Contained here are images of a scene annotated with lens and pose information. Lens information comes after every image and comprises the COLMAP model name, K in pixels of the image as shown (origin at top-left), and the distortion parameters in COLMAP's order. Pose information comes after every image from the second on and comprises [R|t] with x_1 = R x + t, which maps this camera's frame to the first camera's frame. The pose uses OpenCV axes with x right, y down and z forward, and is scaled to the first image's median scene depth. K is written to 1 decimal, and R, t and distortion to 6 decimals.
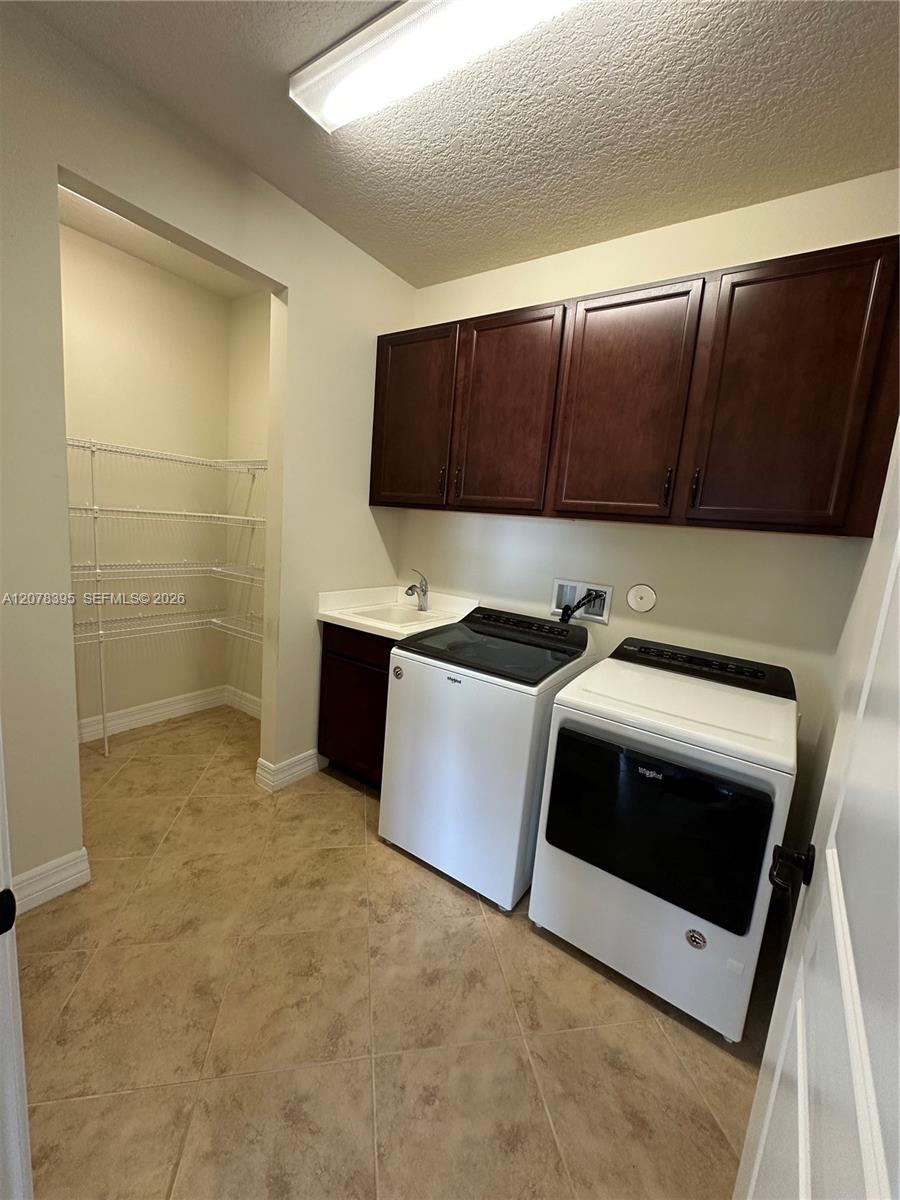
lens RADIAL K [[480.7, 0, 453.1], [0, 480.7, 599.5], [0, 0, 1]] dist [-0.004438, 0.000965]
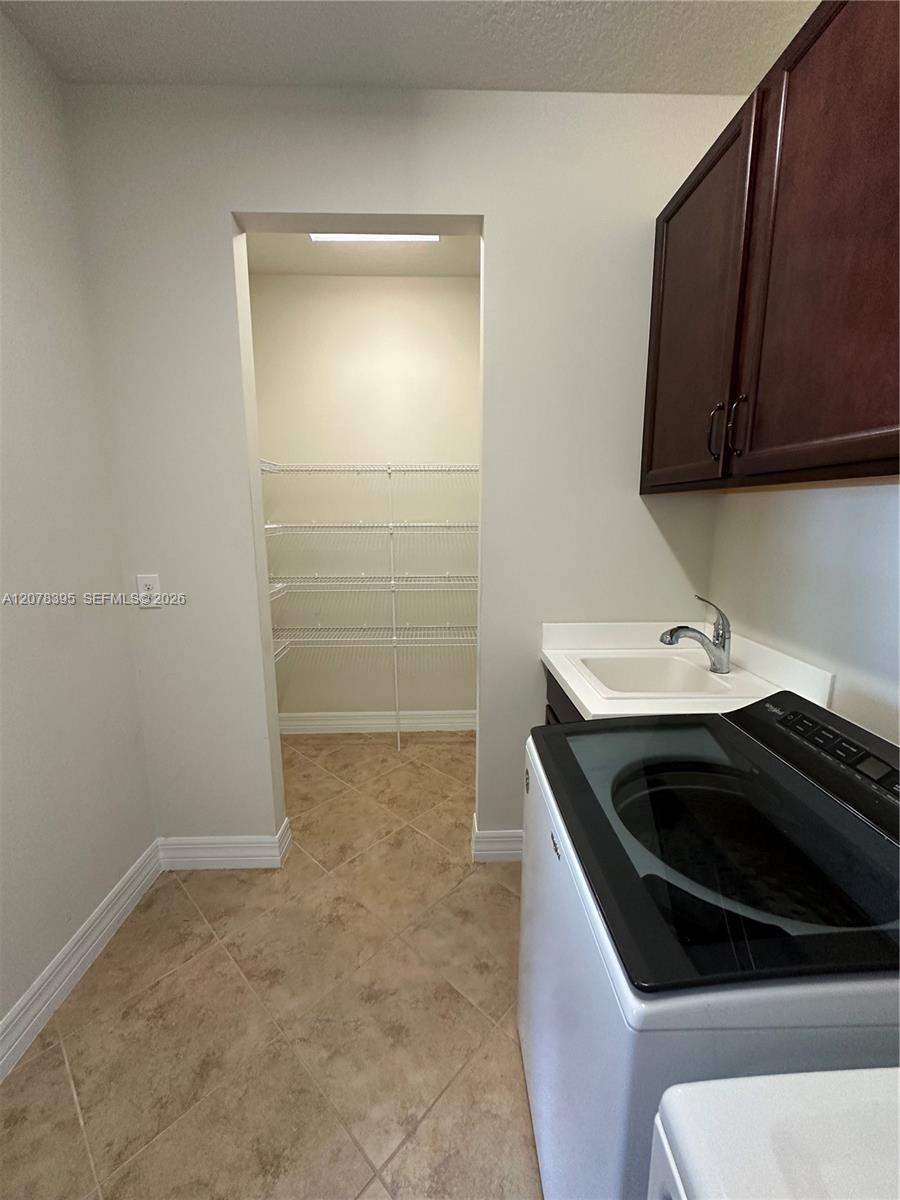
lens RADIAL K [[480.7, 0, 449.6], [0, 480.7, 599.4], [0, 0, 1]] dist [-0.004438, 0.000965]
pose [[0.581701, 0.065534, -0.810758, 0.238975], [-0.077594, 0.996674, 0.024890, -0.061054], [0.809693, 0.048431, 0.584851, 0.487780]]
